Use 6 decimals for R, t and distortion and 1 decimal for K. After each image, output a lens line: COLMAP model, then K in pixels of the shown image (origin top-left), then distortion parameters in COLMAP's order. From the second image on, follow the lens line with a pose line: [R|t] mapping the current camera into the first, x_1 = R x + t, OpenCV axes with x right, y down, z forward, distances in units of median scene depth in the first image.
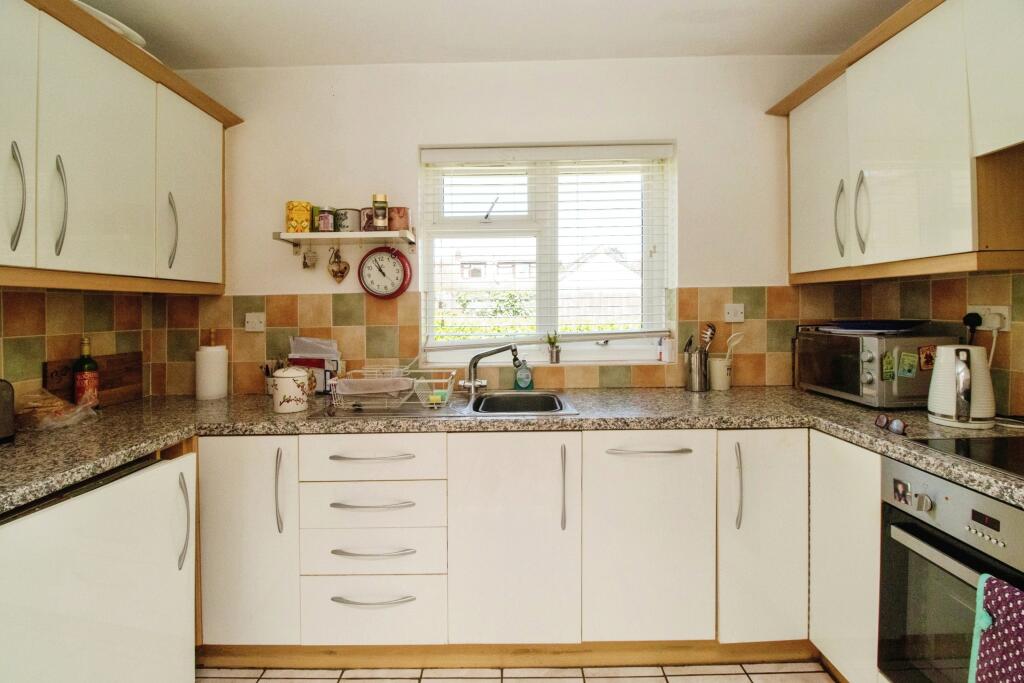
lens RADIAL K [[478.8, 0, 509.7], [0, 478.8, 305.5], [0, 0, 1]] dist [0.000352, -0.011260]
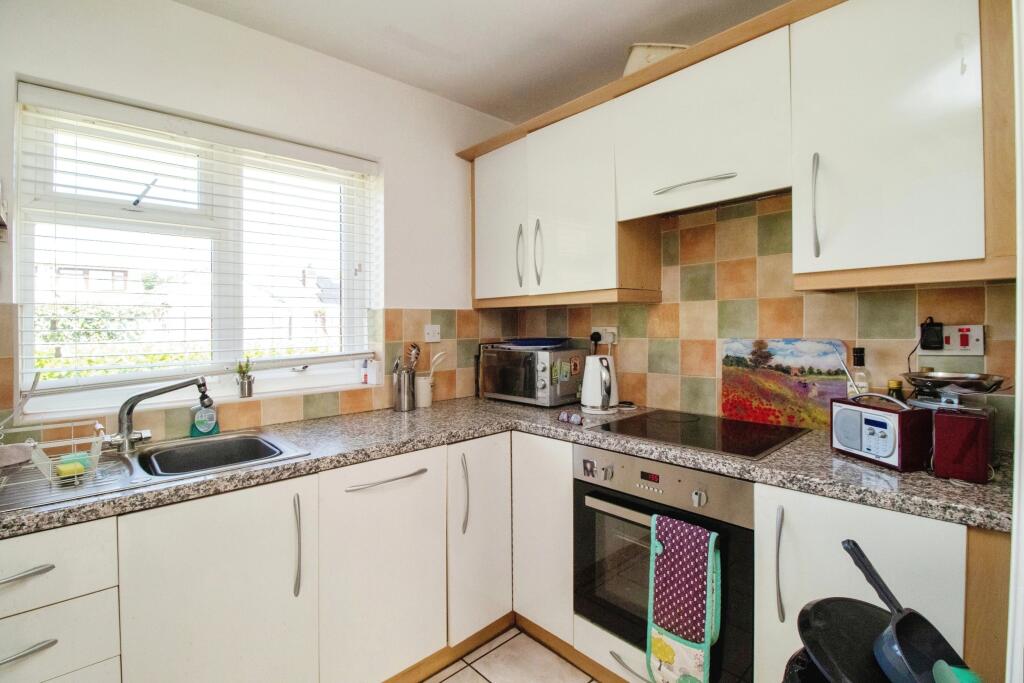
lens RADIAL K [[473.8, 0, 509.4], [0, 473.8, 326.1], [0, 0, 1]] dist [0.000751, -0.014005]
pose [[0.731825, 0.002551, 0.681487, -0.160971], [-0.001871, 0.999997, -0.001734, 0.000811], [-0.681490, -0.000006, 0.731828, 0.135305]]
